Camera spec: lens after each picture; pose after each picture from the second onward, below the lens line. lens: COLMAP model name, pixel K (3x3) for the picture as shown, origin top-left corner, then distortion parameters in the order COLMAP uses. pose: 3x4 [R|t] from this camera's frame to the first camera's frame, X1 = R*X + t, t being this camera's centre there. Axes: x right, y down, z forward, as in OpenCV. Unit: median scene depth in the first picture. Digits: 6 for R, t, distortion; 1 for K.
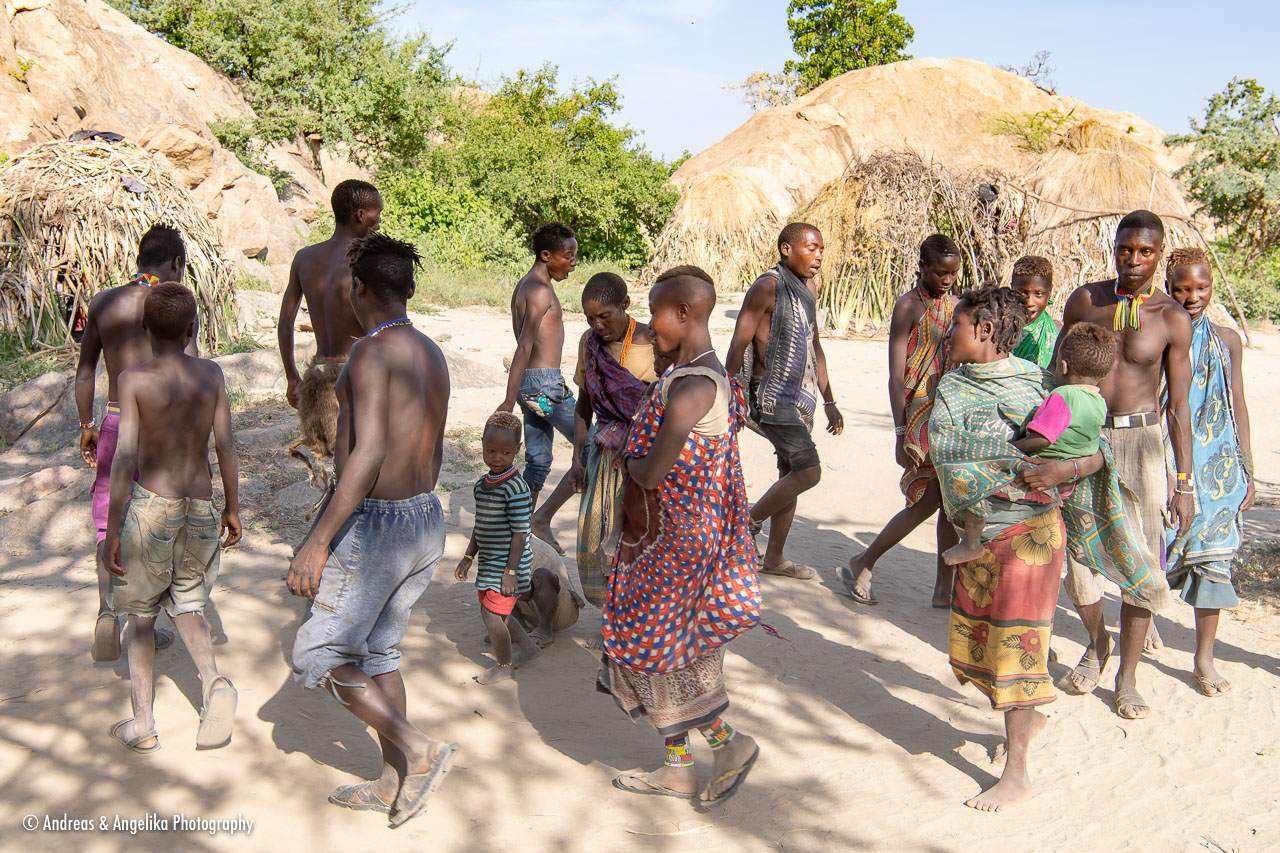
lens RADIAL K [[1431.8, 0, 638.7], [0, 1431.8, 425.6], [0, 0, 1]] dist [-0.026517, 0.000000]
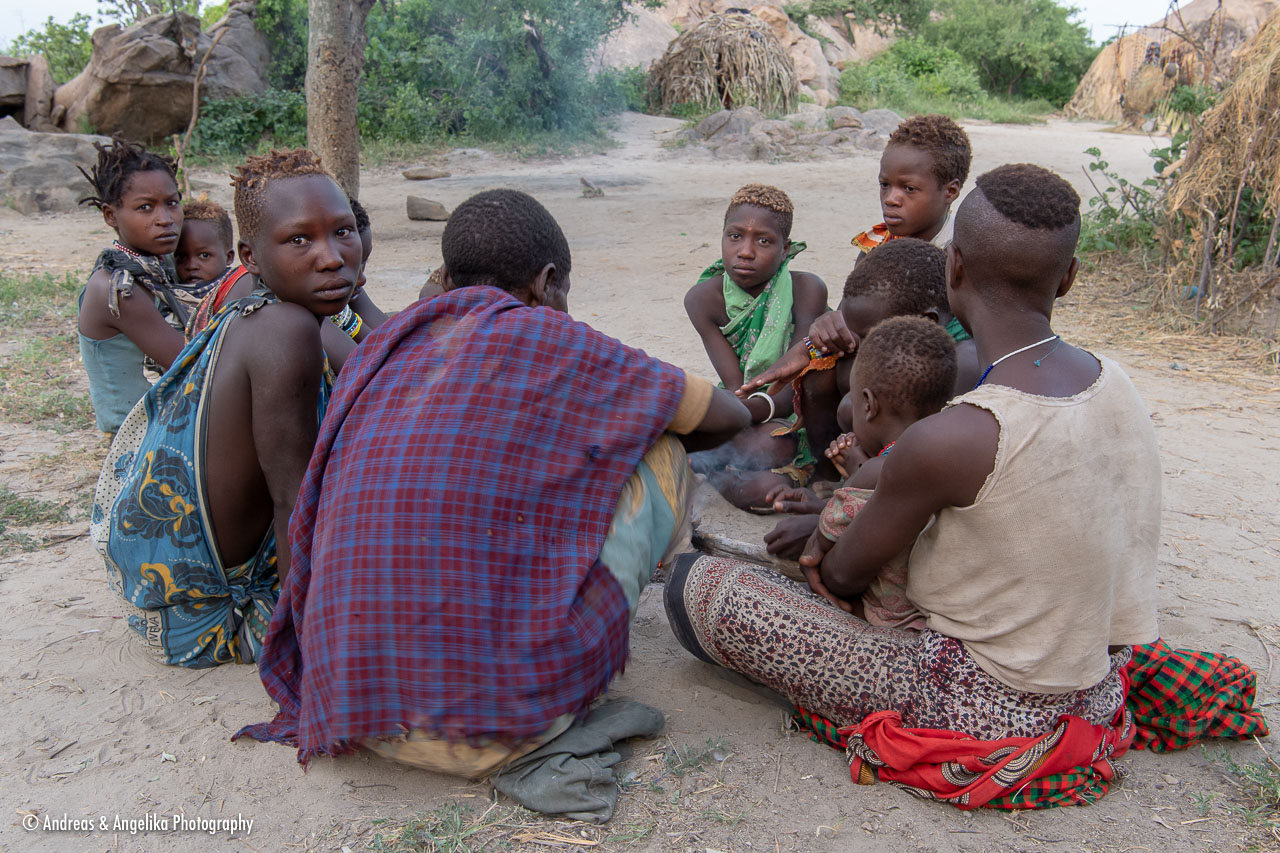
lens RADIAL K [[1204.4, 0, 641.2], [0, 1204.4, 425.5], [0, 0, 1]] dist [-0.059427, 0.000000]
pose [[0.925932, 0.103540, -0.363221, 0.077094], [-0.056029, 0.988705, 0.139011, 0.067827], [0.373511, -0.108363, 0.921275, -0.306216]]
